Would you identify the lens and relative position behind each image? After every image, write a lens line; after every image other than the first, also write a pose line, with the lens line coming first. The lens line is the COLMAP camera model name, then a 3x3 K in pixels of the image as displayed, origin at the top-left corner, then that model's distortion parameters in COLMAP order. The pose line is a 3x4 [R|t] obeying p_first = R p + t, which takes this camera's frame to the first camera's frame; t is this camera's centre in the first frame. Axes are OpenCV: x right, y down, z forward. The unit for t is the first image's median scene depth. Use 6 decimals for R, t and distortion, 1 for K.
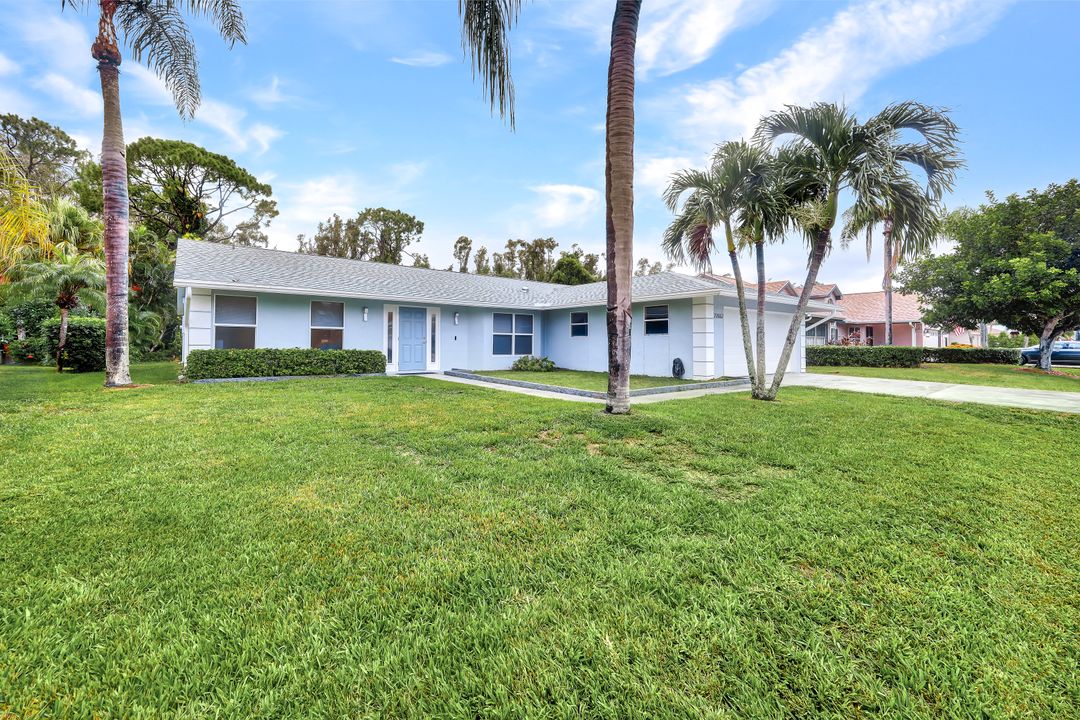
lens RADIAL K [[437.0, 0, 538.7], [0, 437.0, 344.8], [0, 0, 1]] dist [-0.001121, -0.000212]
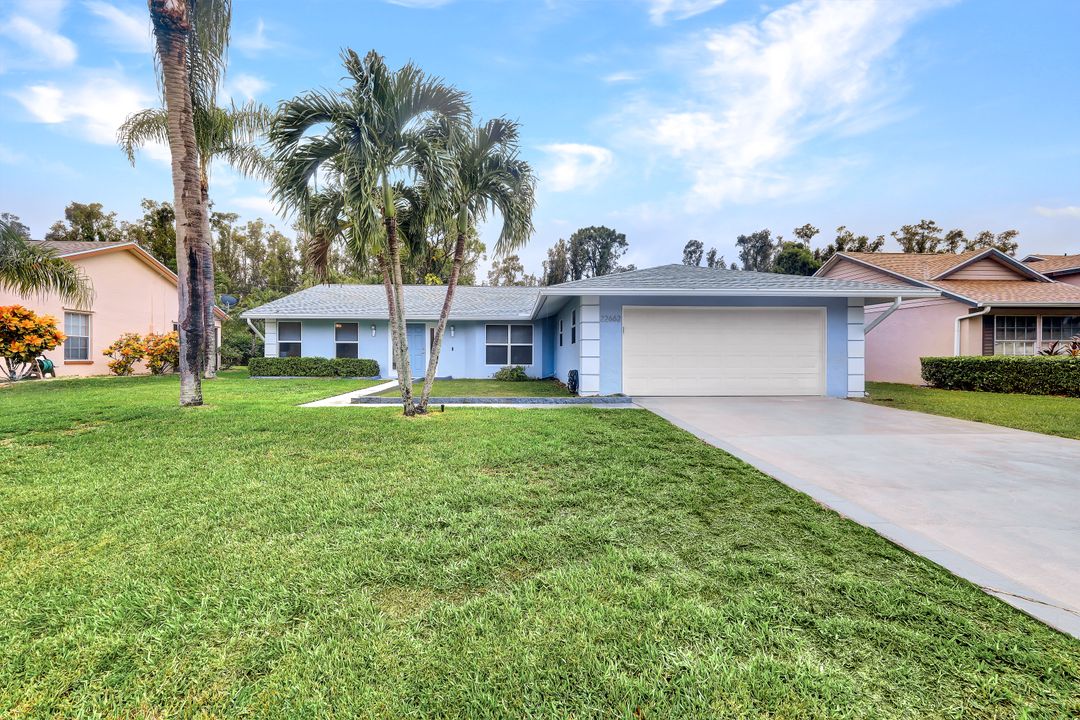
lens RADIAL K [[426.3, 0, 481.7], [0, 426.3, 356.5], [0, 0, 1]] dist [0.002012, 0.000203]
pose [[0.800785, 0.001123, -0.598951, 0.475934], [-0.000783, 0.999999, 0.000829, 0.002762], [0.598951, -0.000195, 0.800785, 0.146121]]
